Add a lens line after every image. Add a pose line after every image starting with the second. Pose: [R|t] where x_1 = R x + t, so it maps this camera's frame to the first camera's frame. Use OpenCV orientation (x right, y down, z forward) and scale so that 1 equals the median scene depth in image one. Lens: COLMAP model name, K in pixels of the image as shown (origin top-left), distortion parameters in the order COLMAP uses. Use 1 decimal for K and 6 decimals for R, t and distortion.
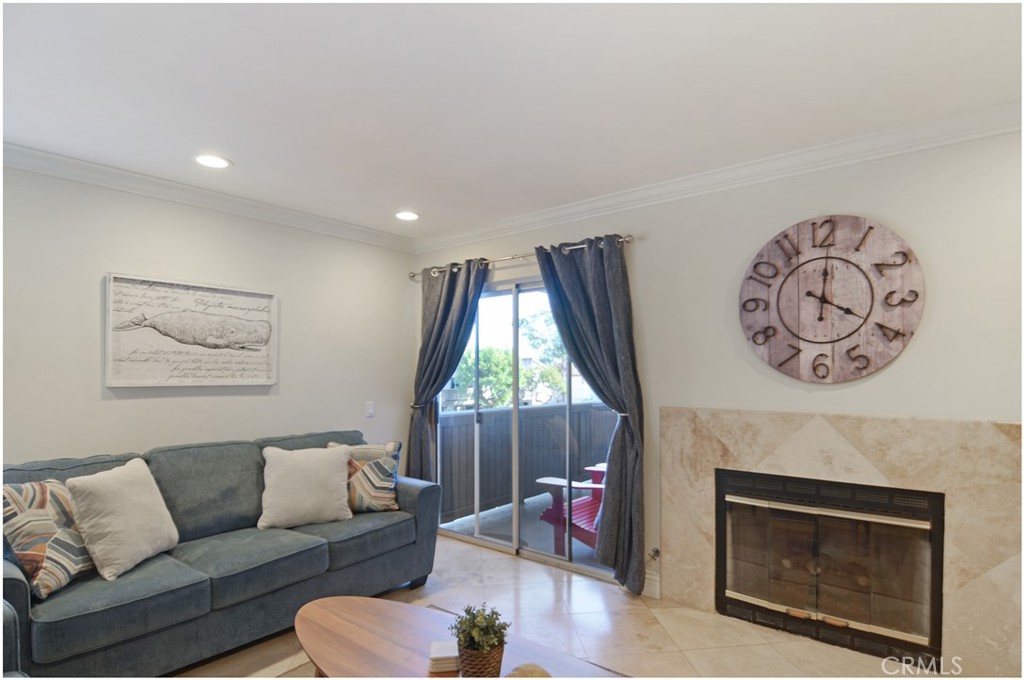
lens RADIAL K [[523.7, 0, 525.2], [0, 523.7, 366.0], [0, 0, 1]] dist [-0.020225, -0.002784]
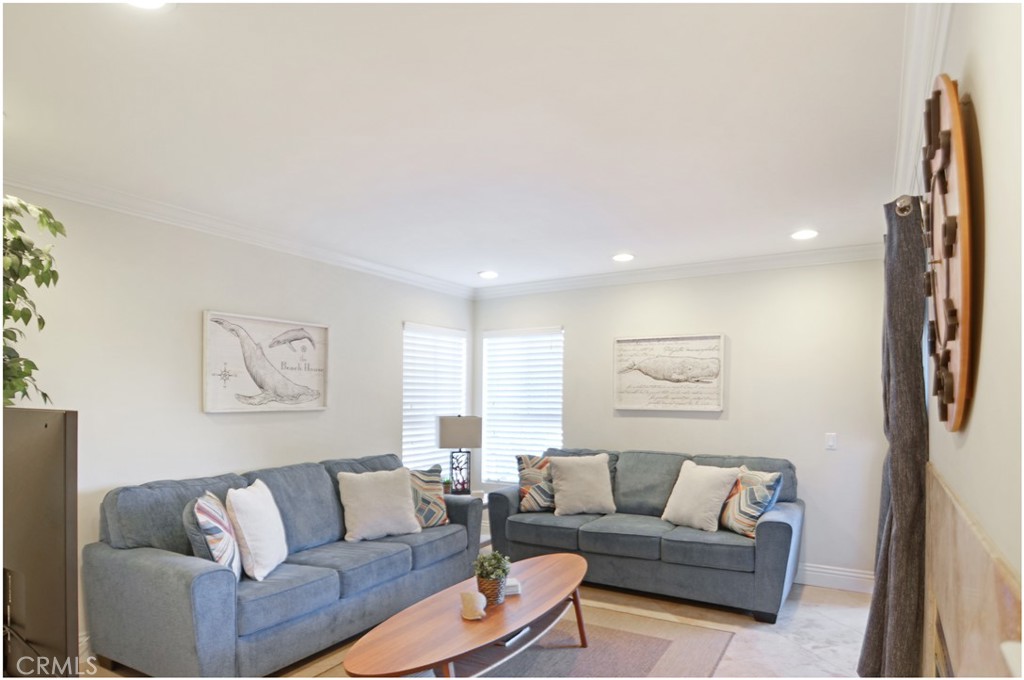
lens RADIAL K [[585.7, 0, 511.8], [0, 585.7, 347.5], [0, 0, 1]] dist [-0.005966, -0.000447]
pose [[0.141271, -0.079621, -0.986764, 0.862722], [0.008341, 0.996821, -0.079238, -0.007609], [0.989936, 0.002963, 0.141486, 0.379616]]
